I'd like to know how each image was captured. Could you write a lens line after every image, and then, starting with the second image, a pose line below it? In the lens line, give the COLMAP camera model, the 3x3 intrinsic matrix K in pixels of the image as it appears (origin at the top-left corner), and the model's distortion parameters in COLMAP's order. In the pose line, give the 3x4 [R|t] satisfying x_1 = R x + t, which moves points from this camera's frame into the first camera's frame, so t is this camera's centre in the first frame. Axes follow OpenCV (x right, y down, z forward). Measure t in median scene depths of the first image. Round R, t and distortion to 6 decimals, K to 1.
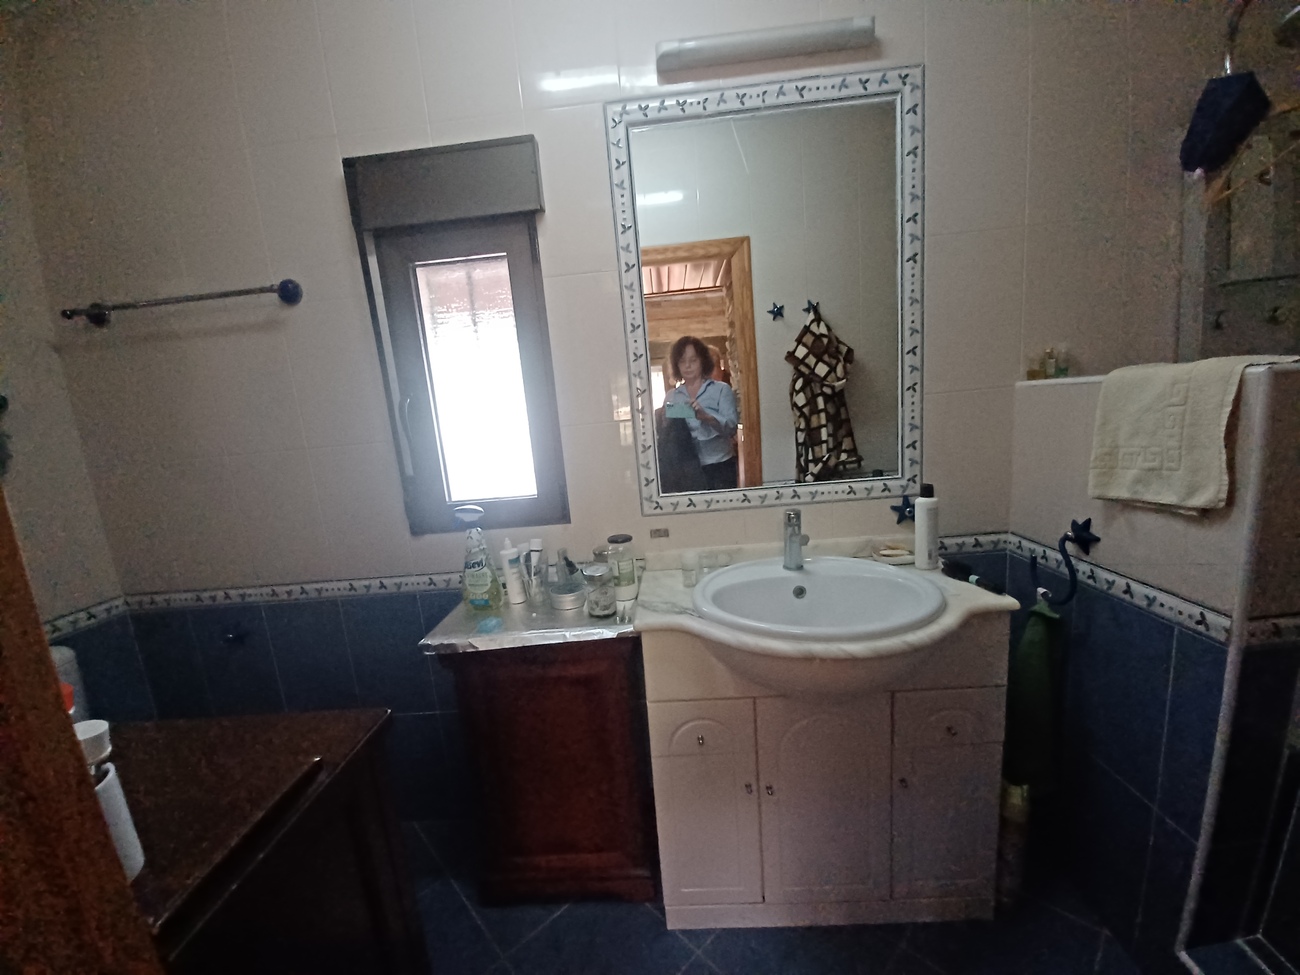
lens RADIAL K [[515.8, 0, 644.9], [0, 515.8, 494.9], [0, 0, 1]] dist [-0.000886, -0.002770]
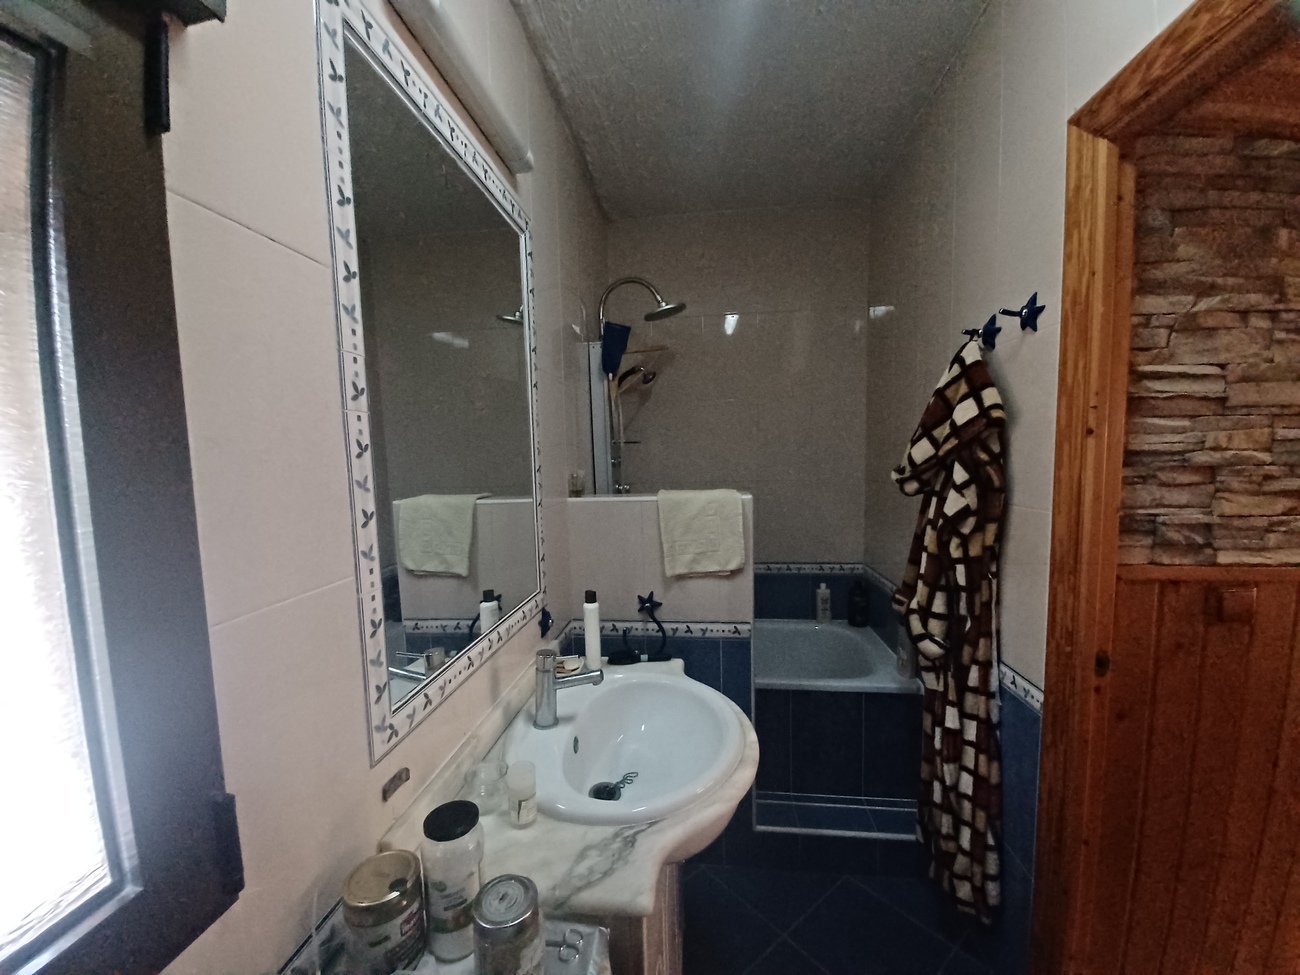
lens RADIAL K [[515.8, 0, 648.6], [0, 515.8, 494.9], [0, 0, 1]] dist [-0.000886, -0.002770]
pose [[0.071282, 0.005506, 0.997441, -0.669522], [0.182388, 0.983053, -0.018461, -0.220894], [-0.980639, 0.183237, 0.069069, 0.946760]]
